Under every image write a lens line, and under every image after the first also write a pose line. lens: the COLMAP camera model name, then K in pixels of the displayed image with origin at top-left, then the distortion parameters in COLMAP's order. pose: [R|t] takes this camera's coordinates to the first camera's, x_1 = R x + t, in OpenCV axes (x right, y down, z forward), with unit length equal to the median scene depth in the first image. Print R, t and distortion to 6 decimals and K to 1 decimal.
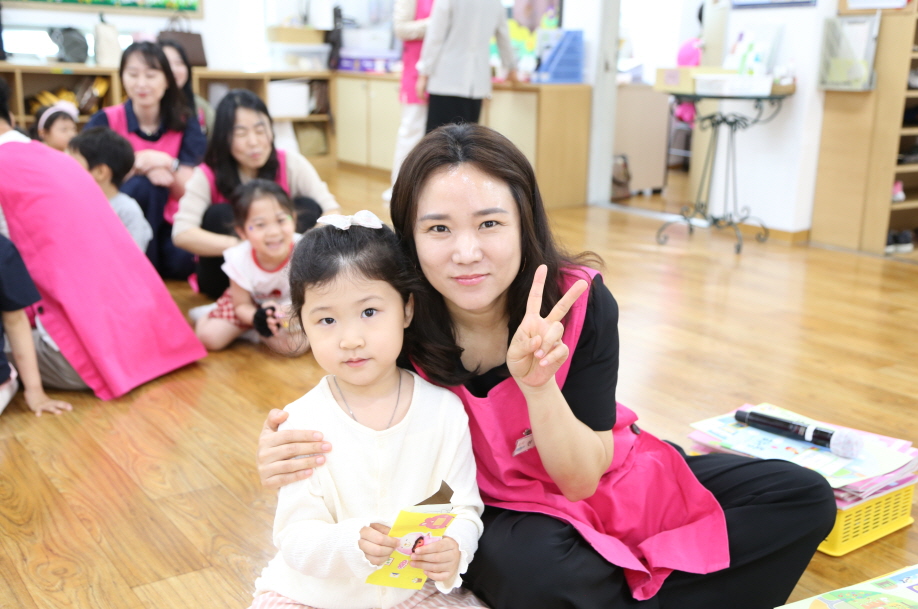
lens RADIAL K [[1098.3, 0, 459.0], [0, 1098.3, 304.5], [0, 0, 1]] dist [0.109016, 0.029779]
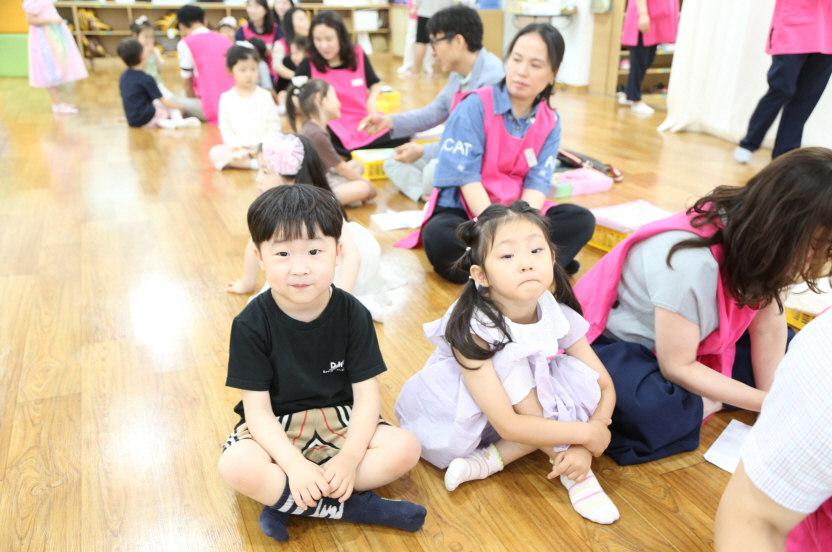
lens RADIAL K [[775.3, 0, 417.2], [0, 775.3, 280.2], [0, 0, 1]] dist [-0.012596, 0.103748]
pose [[0.981315, 0.054882, -0.184413, 0.193800], [-0.029737, 0.990201, 0.136450, 0.066187], [0.190095, -0.128417, 0.973331, -0.307619]]
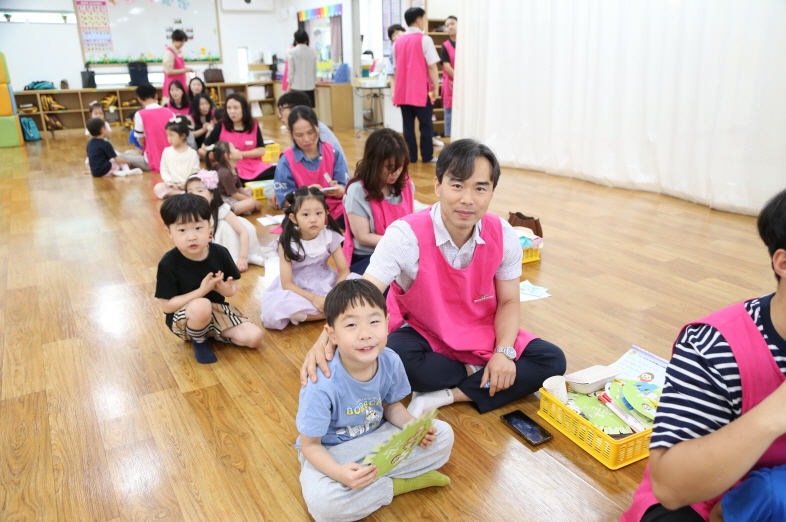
lens RADIAL K [[622.3, 0, 398.1], [0, 622.3, 273.4], [0, 0, 1]] dist [-0.078220, 0.091506]
pose [[0.998065, -0.022649, -0.057916, 0.246713], [0.029051, 0.993260, 0.112209, 0.079217], [0.054984, -0.113674, 0.991995, -0.448460]]
